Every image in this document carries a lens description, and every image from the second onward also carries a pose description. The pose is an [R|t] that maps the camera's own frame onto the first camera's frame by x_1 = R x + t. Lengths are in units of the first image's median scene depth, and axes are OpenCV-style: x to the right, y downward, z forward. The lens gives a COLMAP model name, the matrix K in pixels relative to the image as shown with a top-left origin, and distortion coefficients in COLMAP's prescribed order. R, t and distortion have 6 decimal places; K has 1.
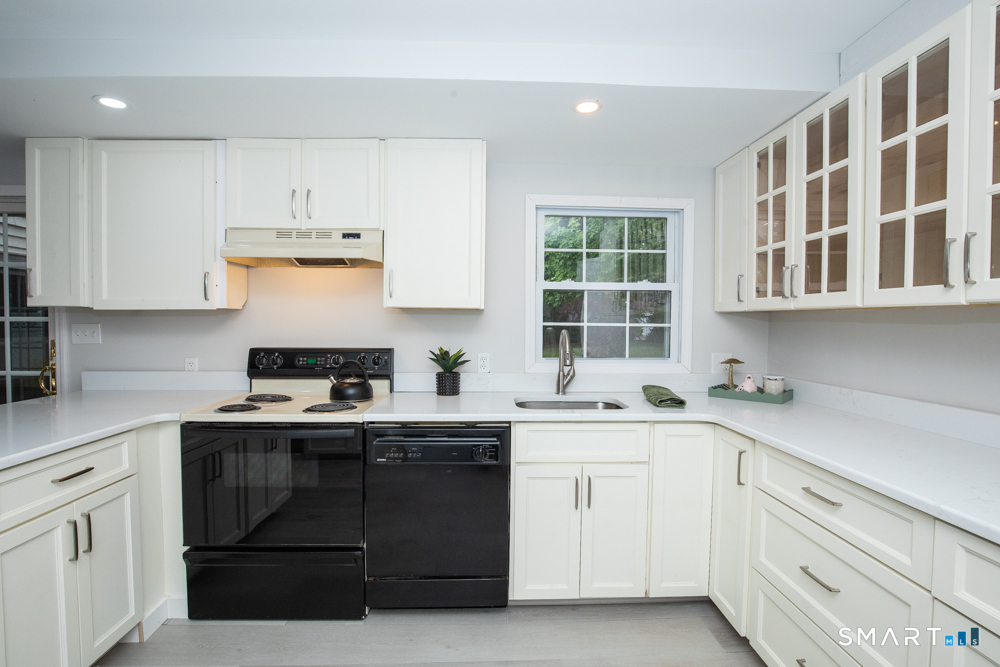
lens RADIAL K [[457.8, 0, 504.8], [0, 457.8, 335.2], [0, 0, 1]] dist [-0.032931, 0.001103]
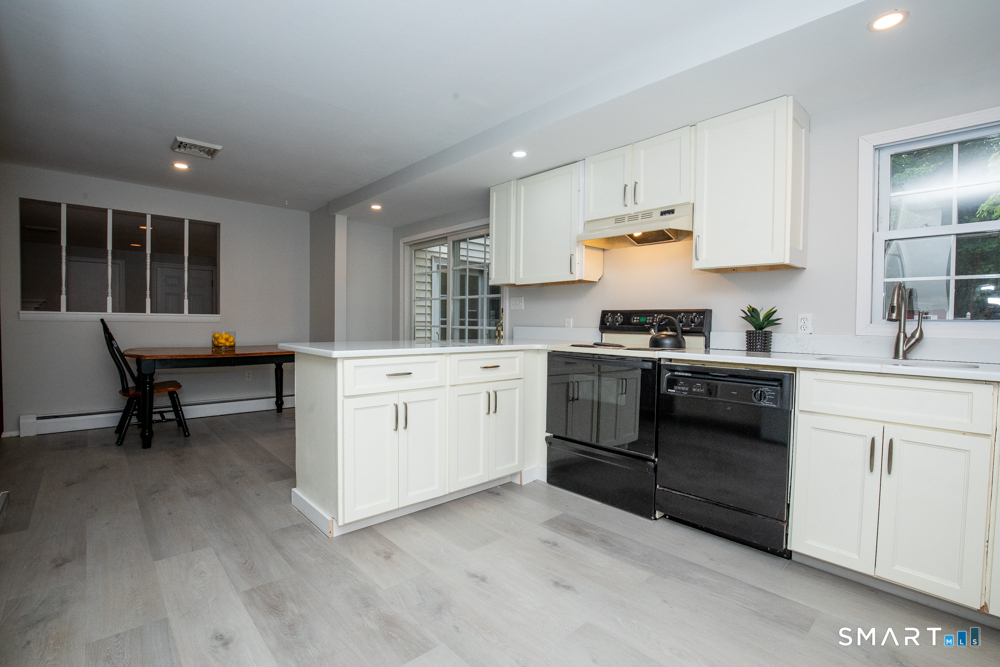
lens RADIAL K [[457.8, 0, 504.8], [0, 457.8, 335.2], [0, 0, 1]] dist [-0.032931, 0.001103]
pose [[0.650899, 0.023411, -0.758804, 0.307414], [-0.032291, 0.999474, 0.003137, 0.118406], [0.758478, 0.022461, 0.651312, -0.109170]]
